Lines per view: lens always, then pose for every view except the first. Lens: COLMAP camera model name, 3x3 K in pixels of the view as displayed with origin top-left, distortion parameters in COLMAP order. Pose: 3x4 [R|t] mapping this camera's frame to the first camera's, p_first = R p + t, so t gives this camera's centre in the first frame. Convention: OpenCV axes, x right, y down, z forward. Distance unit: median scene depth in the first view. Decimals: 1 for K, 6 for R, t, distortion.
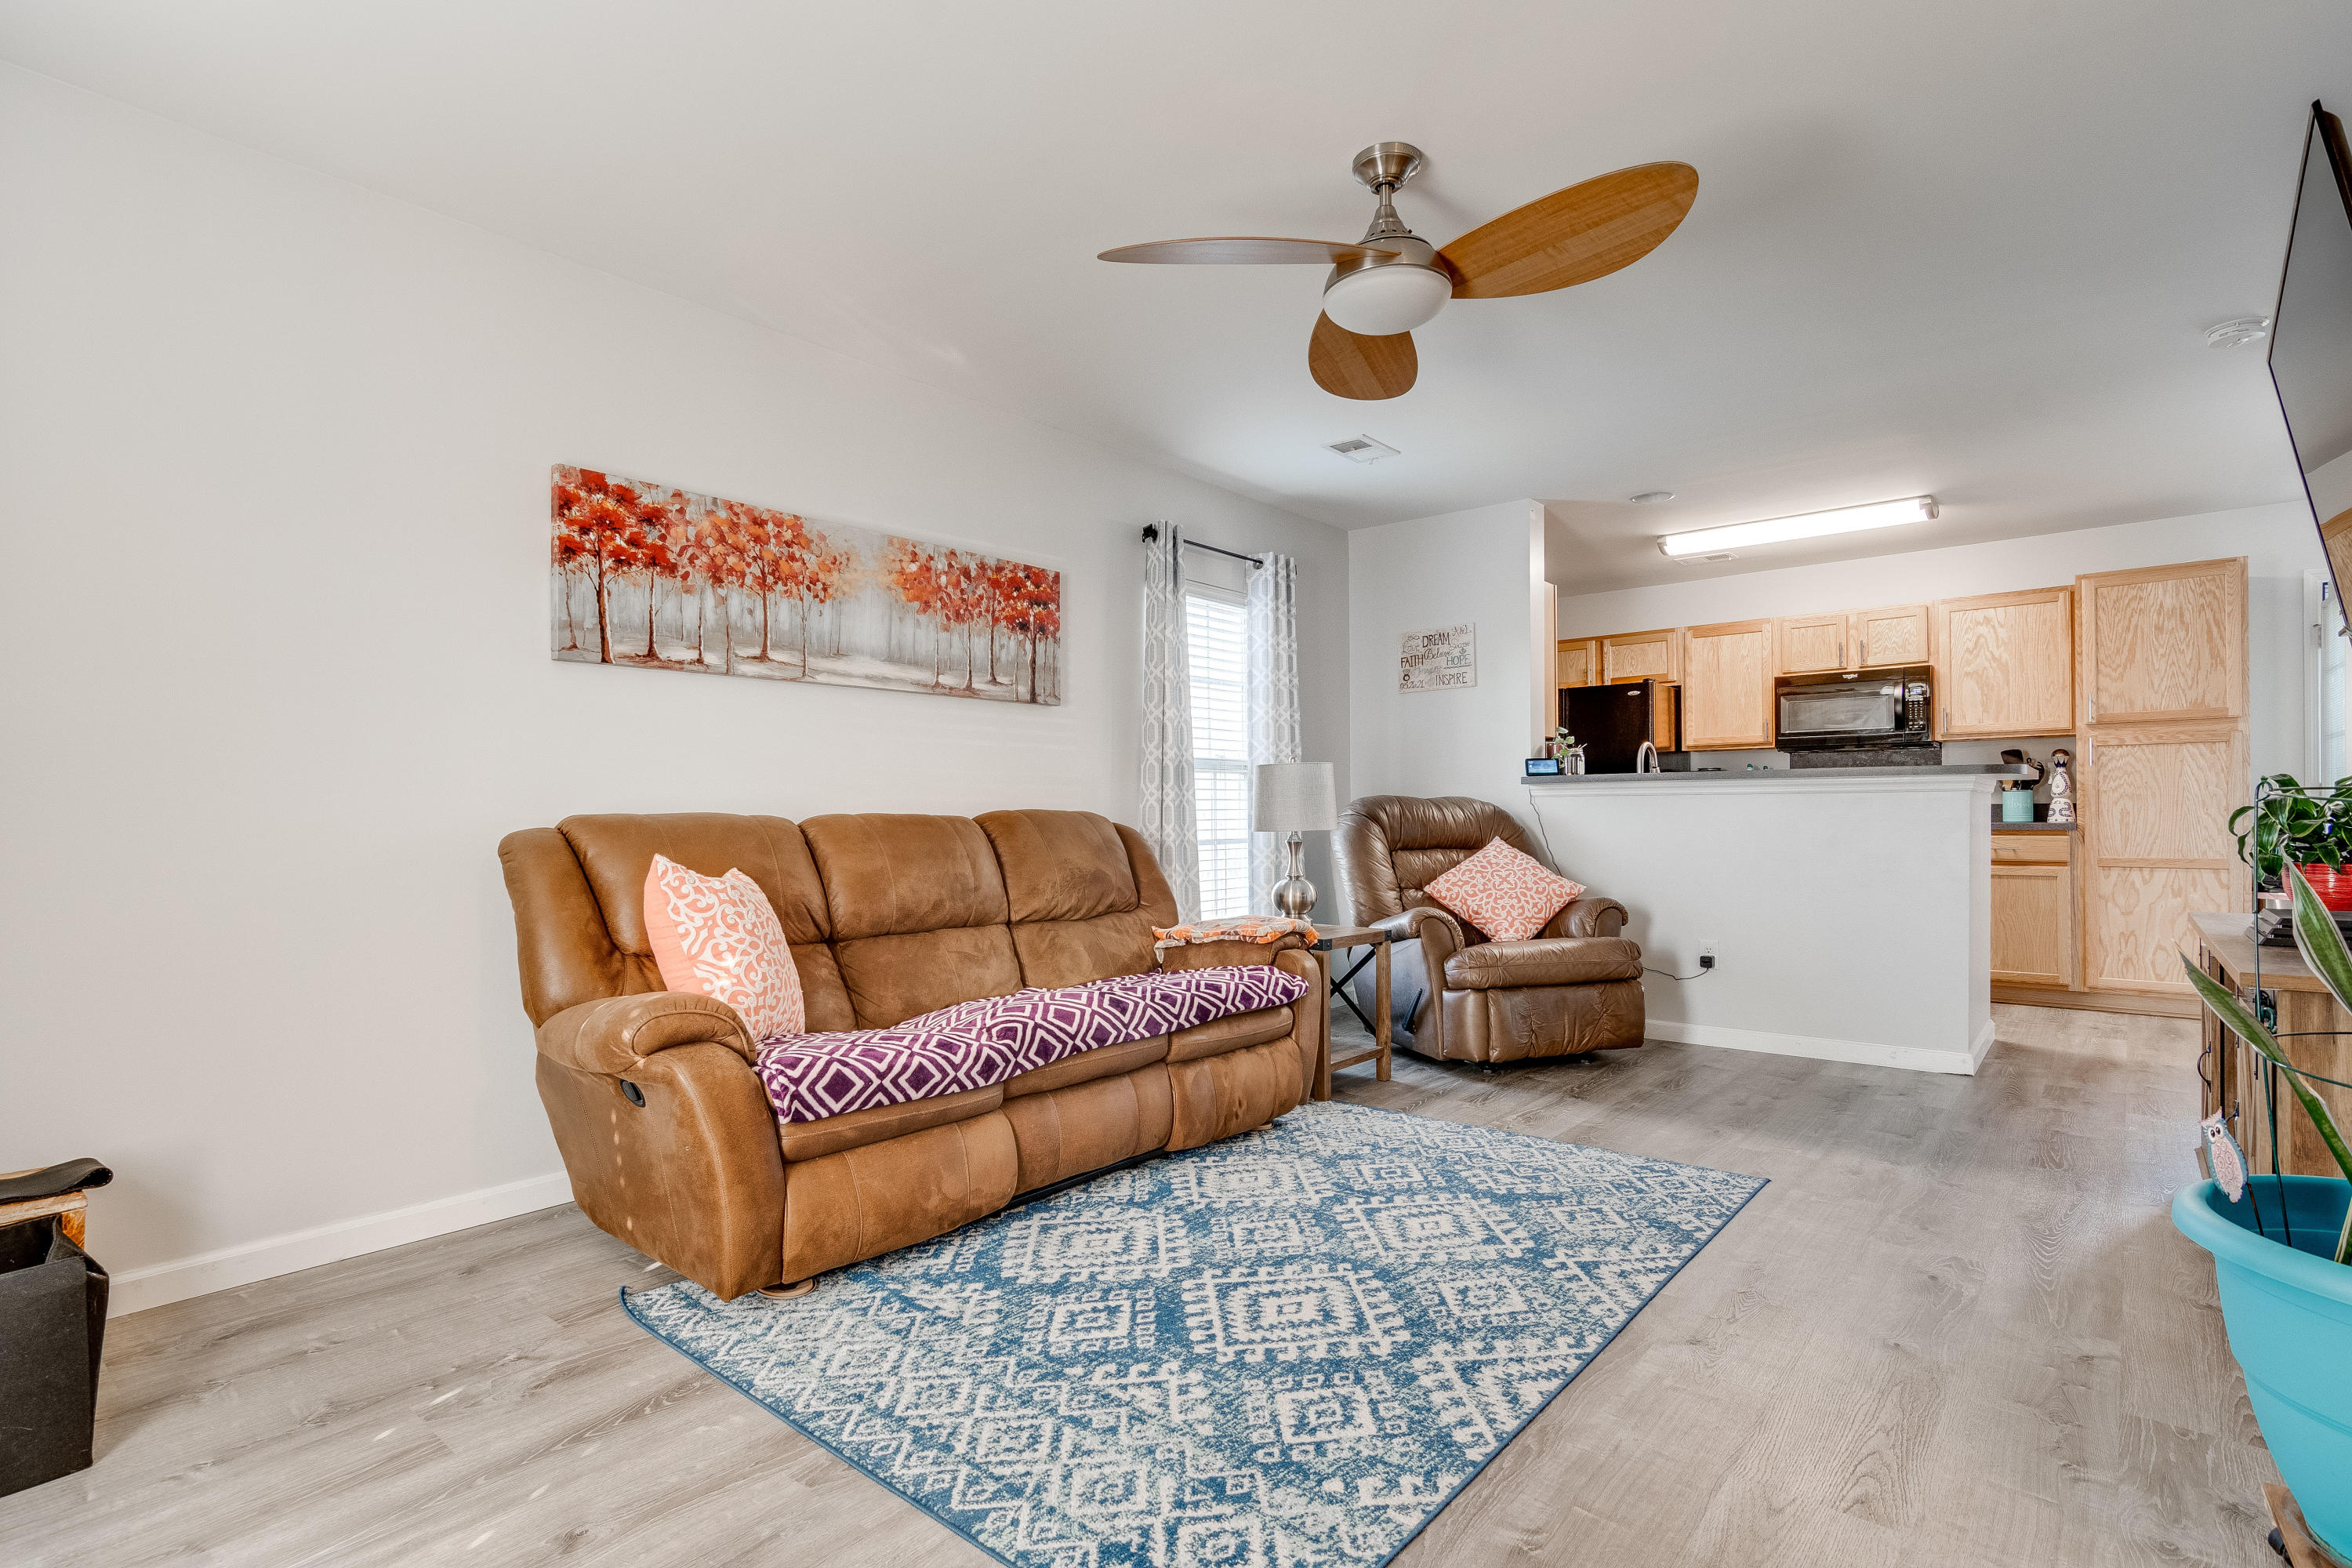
lens RADIAL K [[1151.3, 0, 1127.0], [0, 1151.3, 813.8], [0, 0, 1]] dist [-0.002227, 0.001939]
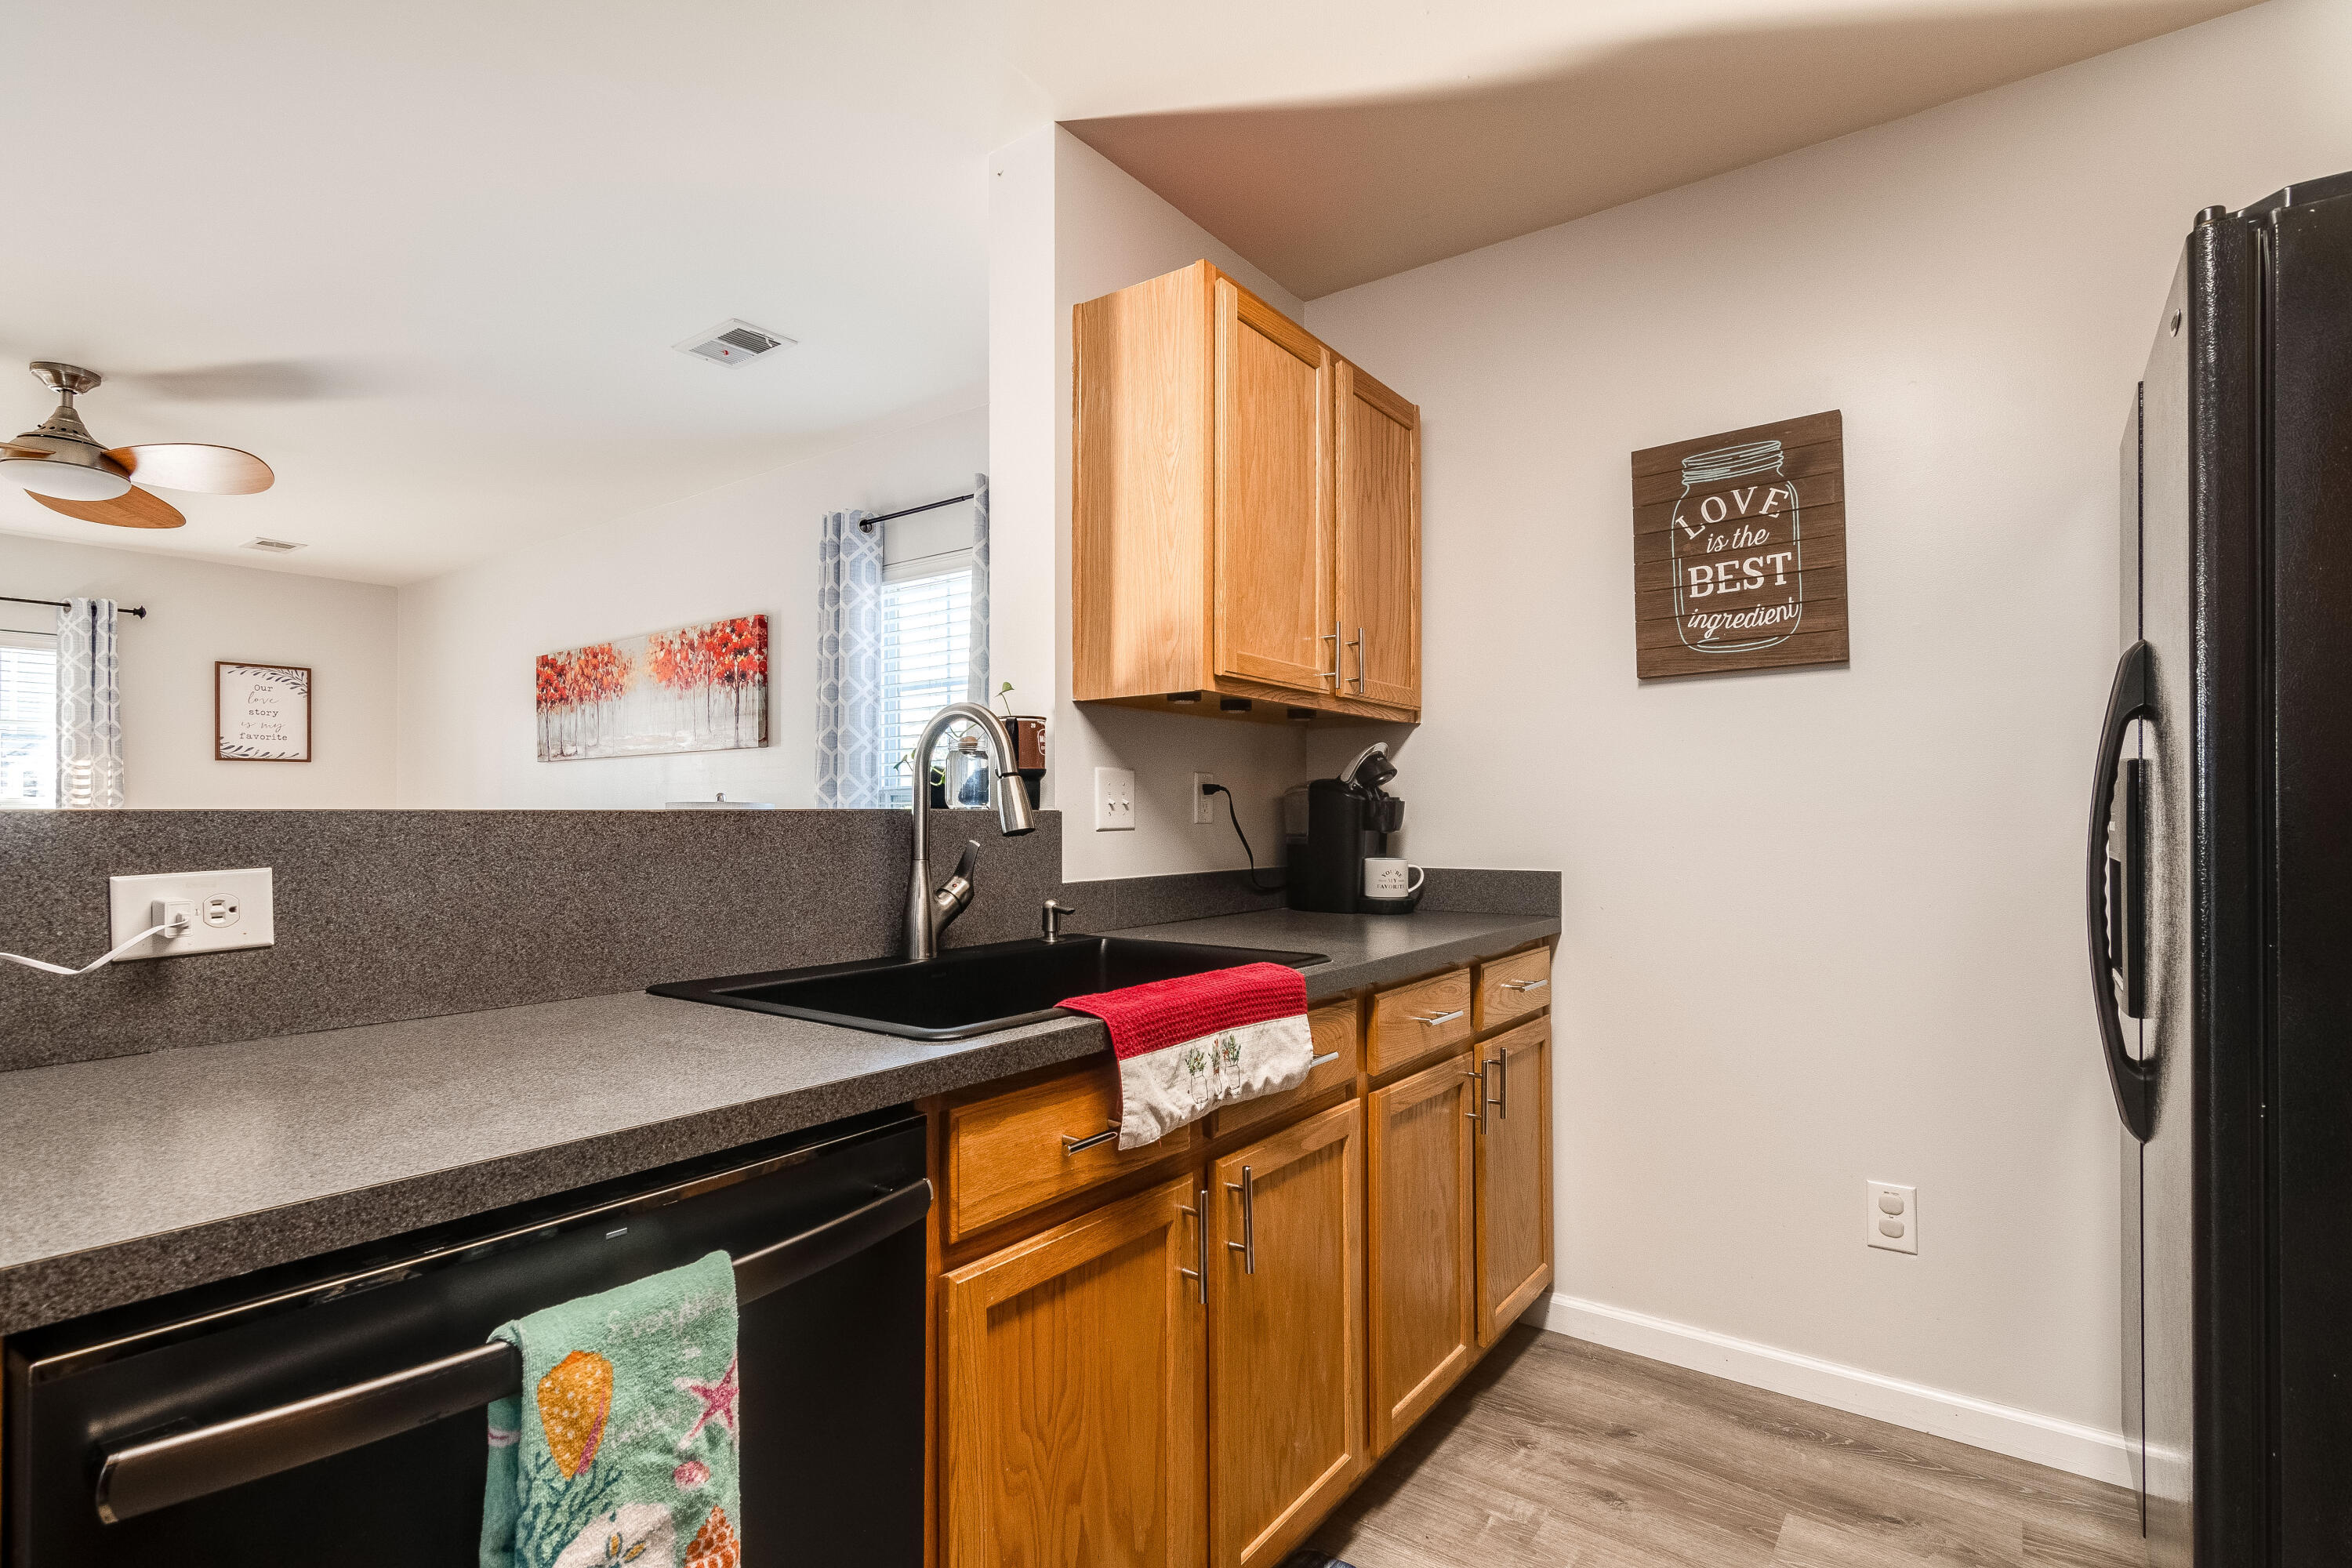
lens RADIAL K [[1151.3, 0, 1143.9], [0, 1151.3, 803.3], [0, 0, 1]] dist [-0.002227, 0.001939]
pose [[0.060177, -0.002698, -0.998184, 1.110918], [0.003675, 0.999990, -0.002482, -0.048421], [0.998181, -0.003519, 0.060187, 1.472155]]
